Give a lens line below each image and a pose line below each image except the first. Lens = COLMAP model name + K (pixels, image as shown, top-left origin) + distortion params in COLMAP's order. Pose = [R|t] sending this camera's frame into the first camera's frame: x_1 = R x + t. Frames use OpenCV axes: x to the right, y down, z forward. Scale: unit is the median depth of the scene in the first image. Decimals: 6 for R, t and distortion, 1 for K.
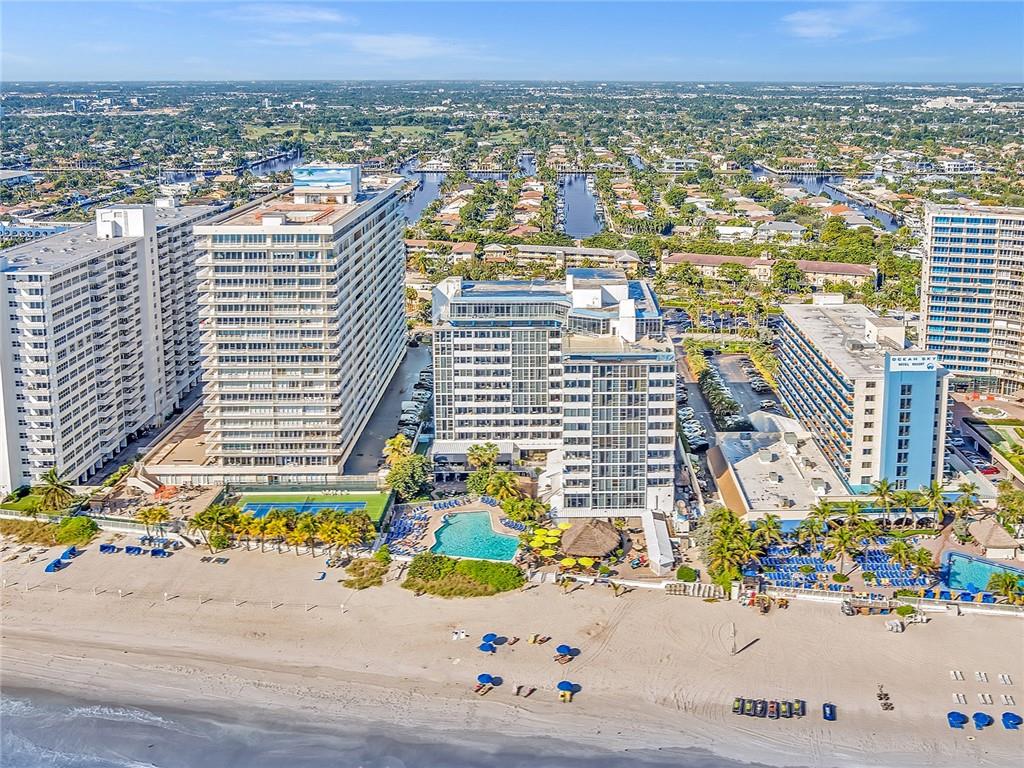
lens RADIAL K [[983.9, 0, 604.5], [0, 983.9, 216.1], [0, 0, 1]] dist [-0.049895, 0.004821]
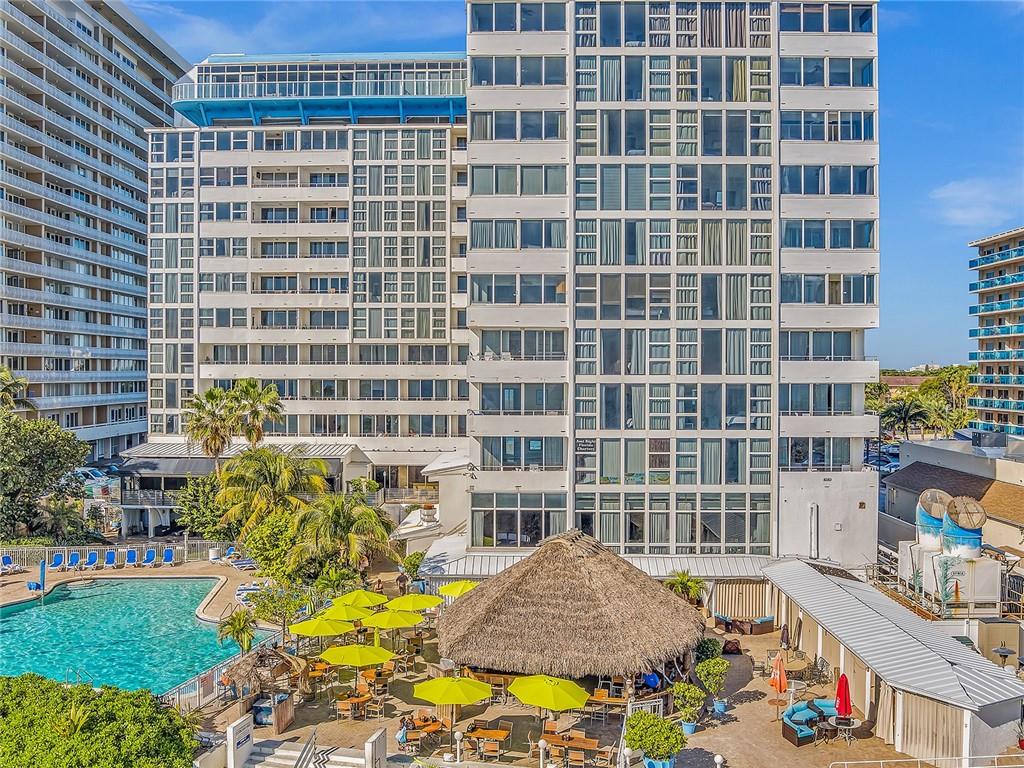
lens RADIAL K [[953.1, 0, 512.2], [0, 953.1, 382.7], [0, 0, 1]] dist [-0.065281, -0.012971]
pose [[0.997842, -0.002801, -0.065595, -0.011998], [-0.005783, 0.991455, -0.130321, 0.275952], [0.065400, 0.130419, 0.989300, 0.706763]]
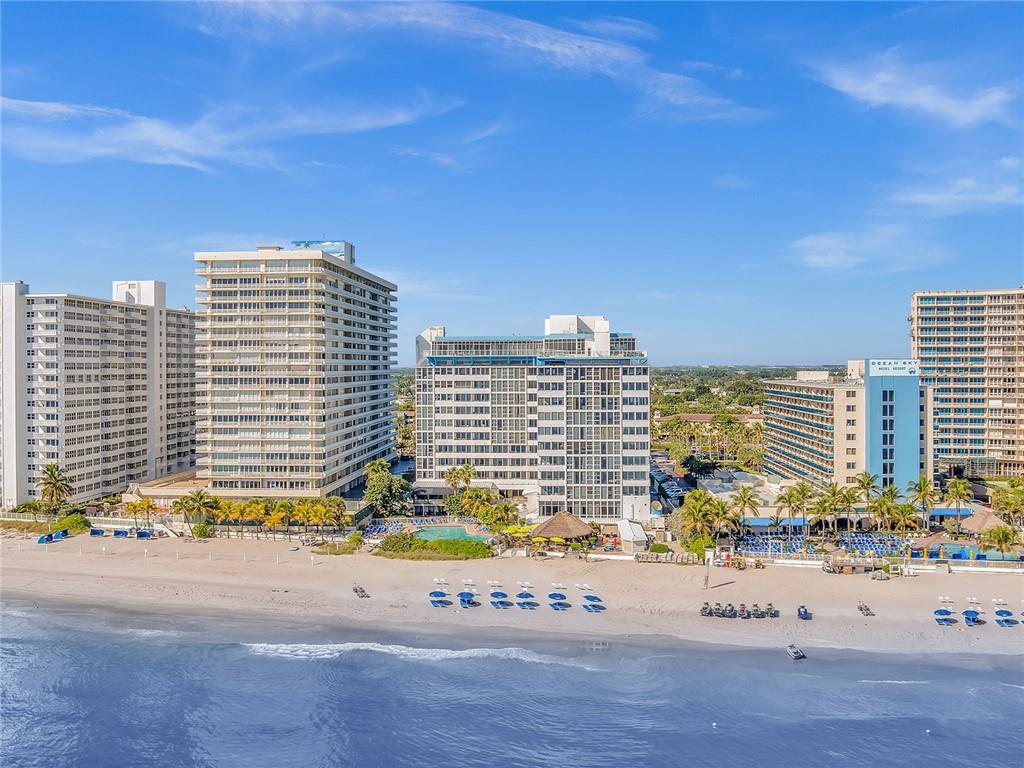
lens RADIAL K [[958.4, 0, 511.0], [0, 958.4, 344.7], [0, 0, 1]] dist [-0.059457, -0.003437]
pose [[0.994855, -0.010313, -0.100781, 0.029232], [-0.006331, 0.986531, -0.163451, 0.274196], [0.101109, 0.163249, 0.981390, 0.015126]]
